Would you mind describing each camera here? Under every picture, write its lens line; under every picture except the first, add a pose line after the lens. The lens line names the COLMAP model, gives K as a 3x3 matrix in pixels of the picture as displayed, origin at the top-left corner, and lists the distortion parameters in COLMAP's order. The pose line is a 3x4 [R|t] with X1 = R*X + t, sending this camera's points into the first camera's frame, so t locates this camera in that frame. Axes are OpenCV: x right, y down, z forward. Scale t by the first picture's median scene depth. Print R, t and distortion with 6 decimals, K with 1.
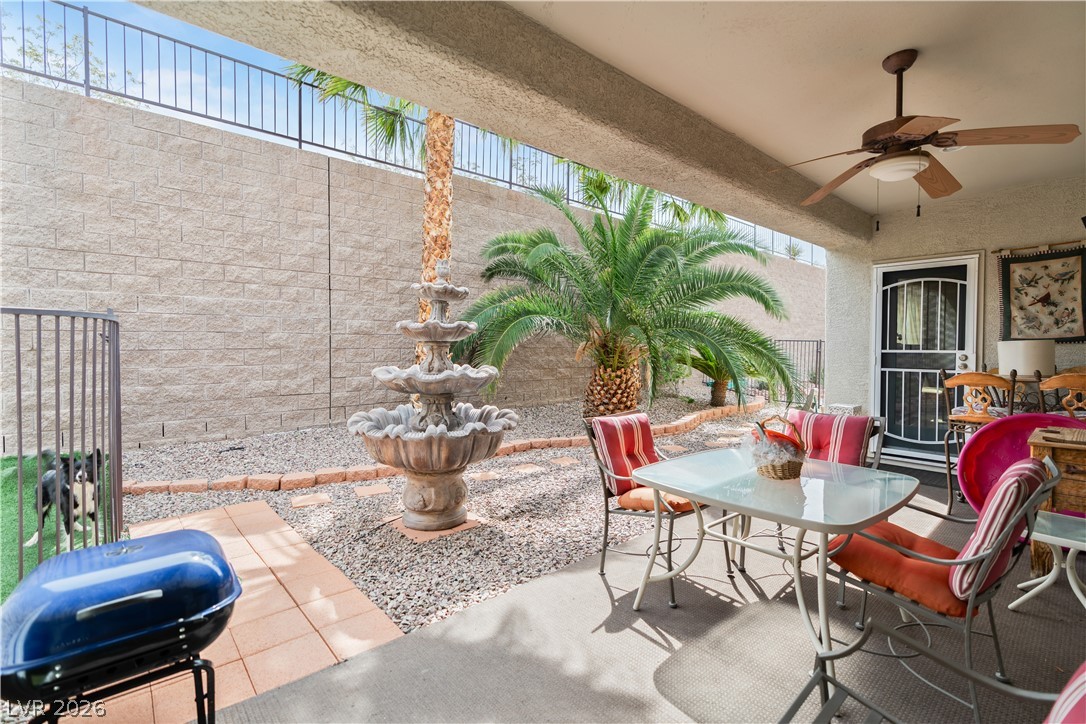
lens RADIAL K [[497.9, 0, 545.4], [0, 497.9, 360.9], [0, 0, 1]] dist [-0.005961, 0.000125]
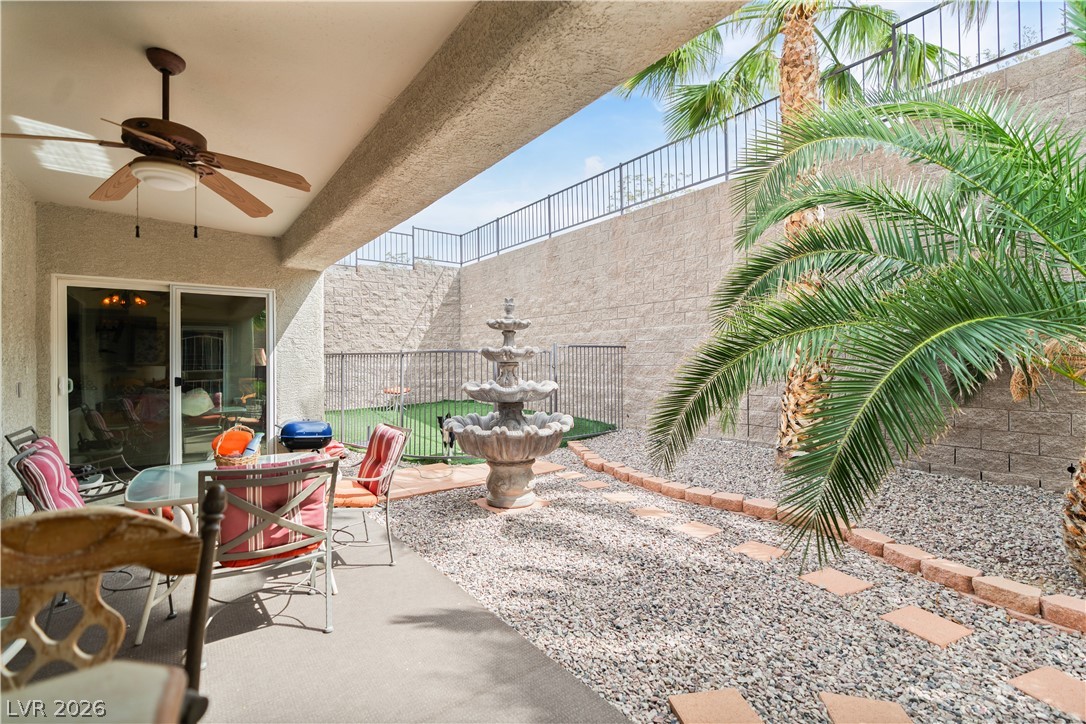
lens RADIAL K [[497.9, 0, 545.4], [0, 497.9, 360.9], [0, 0, 1]] dist [-0.005961, 0.000125]
pose [[-0.095465, 0.001591, -0.995432, 0.749741], [-0.024325, 0.999696, 0.003930, -0.034746], [0.995136, 0.024589, -0.095397, 0.864570]]
